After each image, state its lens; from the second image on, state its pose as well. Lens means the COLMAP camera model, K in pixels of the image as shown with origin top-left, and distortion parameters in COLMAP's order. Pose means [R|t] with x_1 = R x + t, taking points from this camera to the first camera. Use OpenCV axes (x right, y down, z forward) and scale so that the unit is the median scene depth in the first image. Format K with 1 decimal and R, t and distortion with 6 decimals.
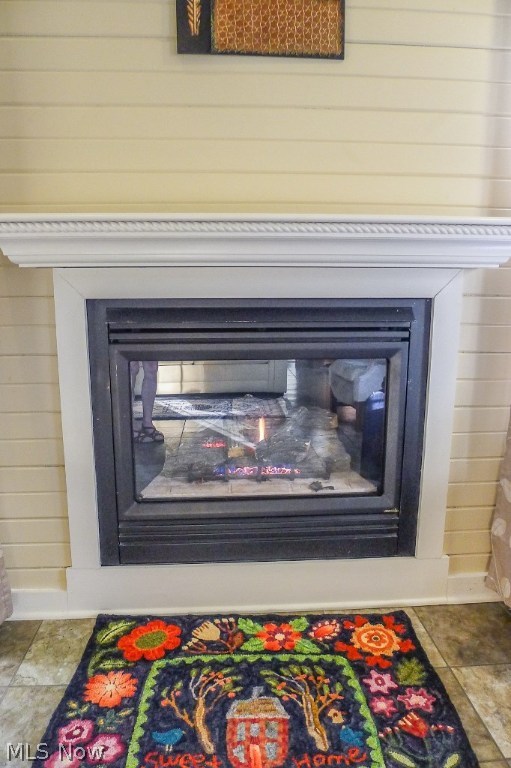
lens RADIAL K [[538.0, 0, 252.7], [0, 538.0, 388.1], [0, 0, 1]] dist [-0.051412, 0.003287]
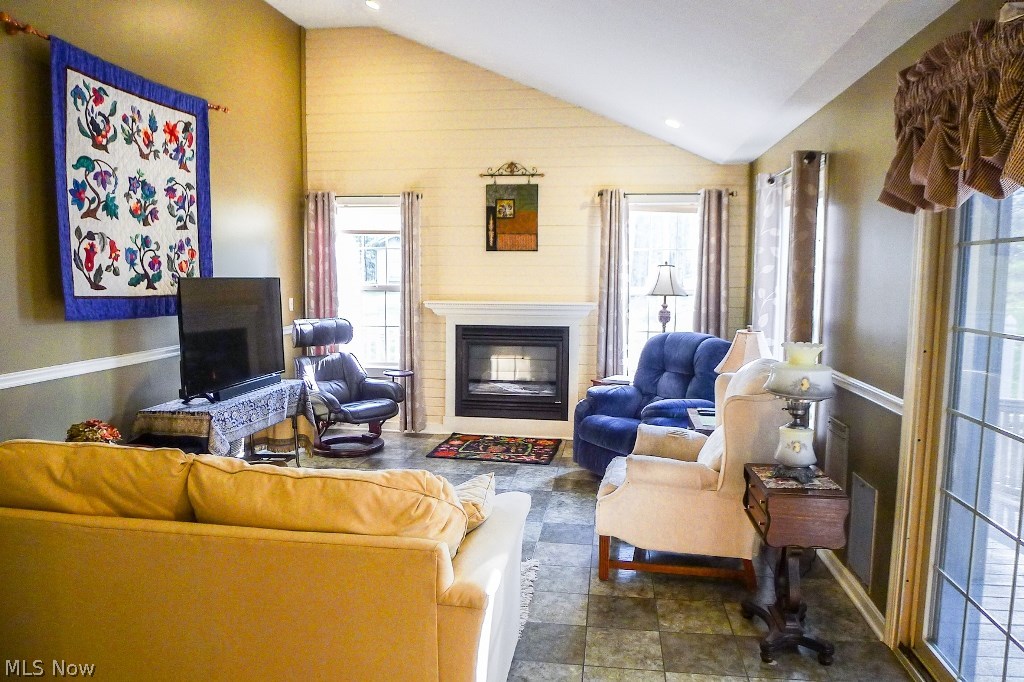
lens RADIAL K [[717.3, 0, 514.2], [0, 717.3, 343.4], [0, 0, 1]] dist [-0.051412, 0.003287]
pose [[0.979156, 0.028661, -0.201078, 0.918435], [-0.047997, 0.994606, -0.091956, 0.331175], [0.197358, 0.099691, 0.975250, -3.183183]]
